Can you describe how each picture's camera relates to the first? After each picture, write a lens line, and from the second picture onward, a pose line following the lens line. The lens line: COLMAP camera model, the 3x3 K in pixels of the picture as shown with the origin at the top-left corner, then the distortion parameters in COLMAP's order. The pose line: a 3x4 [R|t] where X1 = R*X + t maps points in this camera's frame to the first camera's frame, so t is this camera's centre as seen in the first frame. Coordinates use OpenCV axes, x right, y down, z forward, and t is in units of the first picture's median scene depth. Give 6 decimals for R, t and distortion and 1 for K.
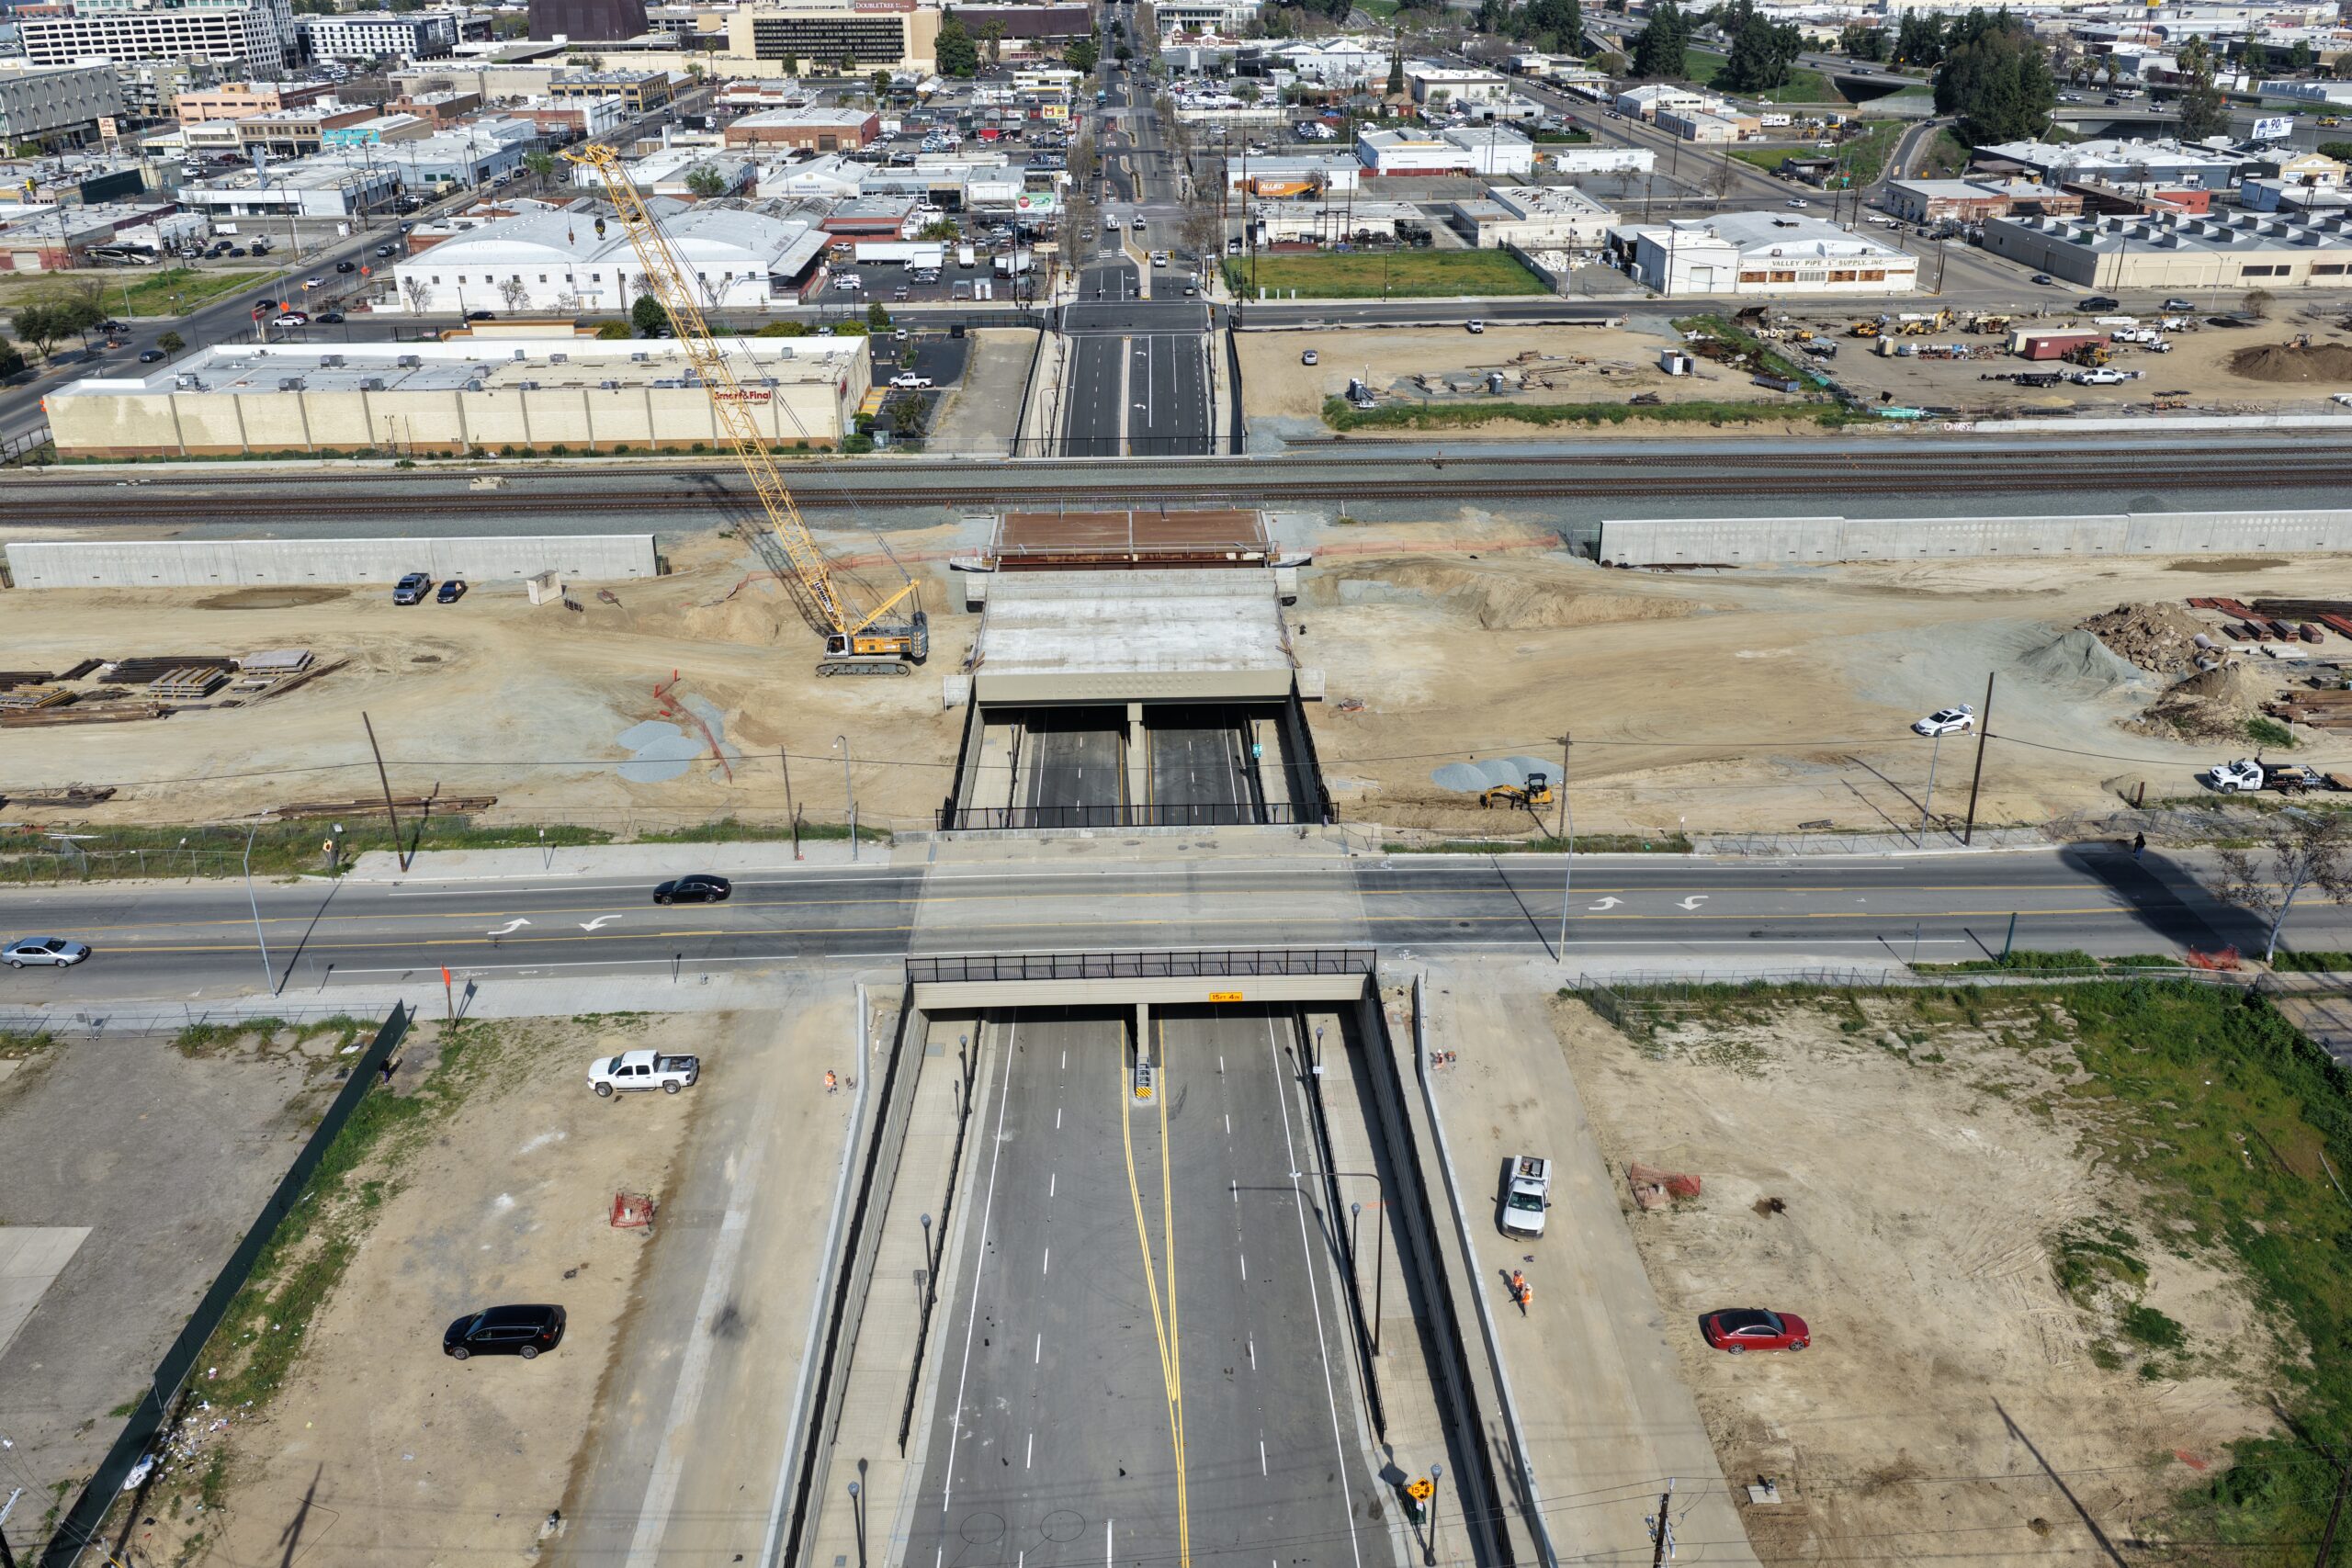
lens RADIAL K [[1954.4, 0, 1178.5], [0, 1954.4, 798.0], [0, 0, 1]] dist [-0.014333, 0.042514]
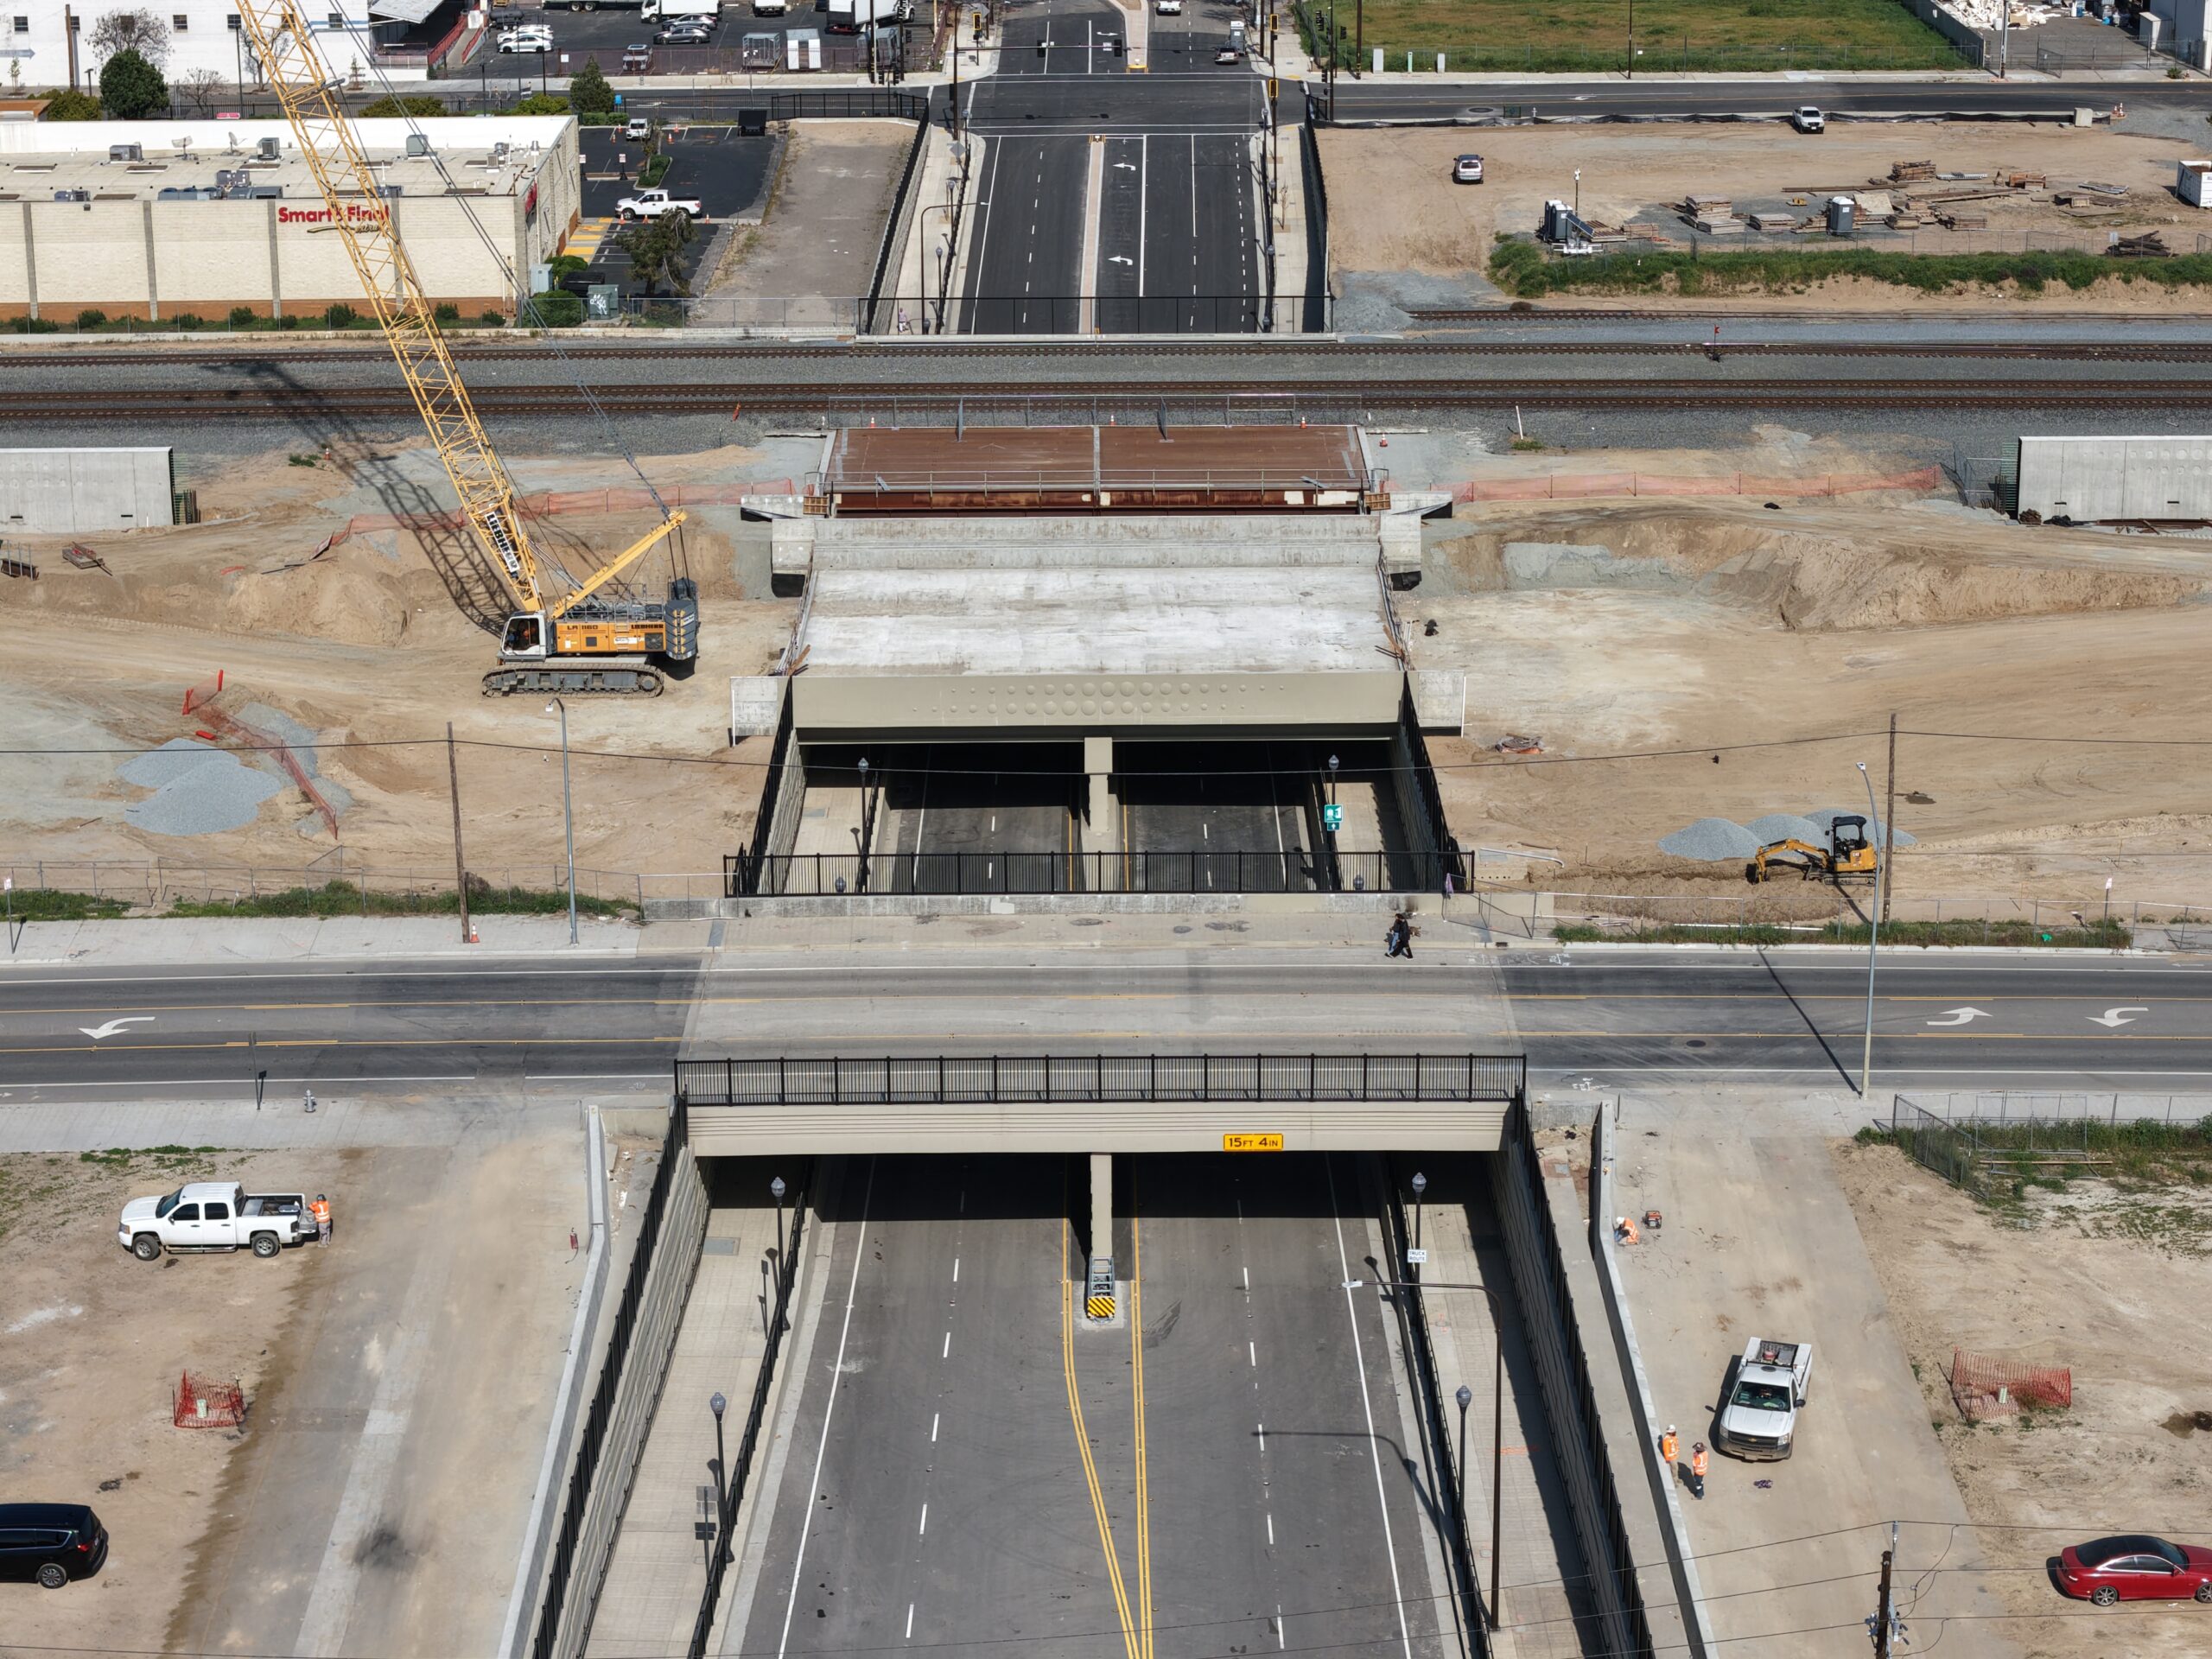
lens RADIAL K [[4575.6, 0, 1118.6], [0, 4575.6, 826.7], [0, 0, 1]] dist [-0.255550, 1.323556]
pose [[0.999722, 0.009070, -0.021775, 0.006050], [-0.011414, 0.993862, -0.110037, 0.069489], [0.020644, 0.110255, 0.993689, -0.127902]]
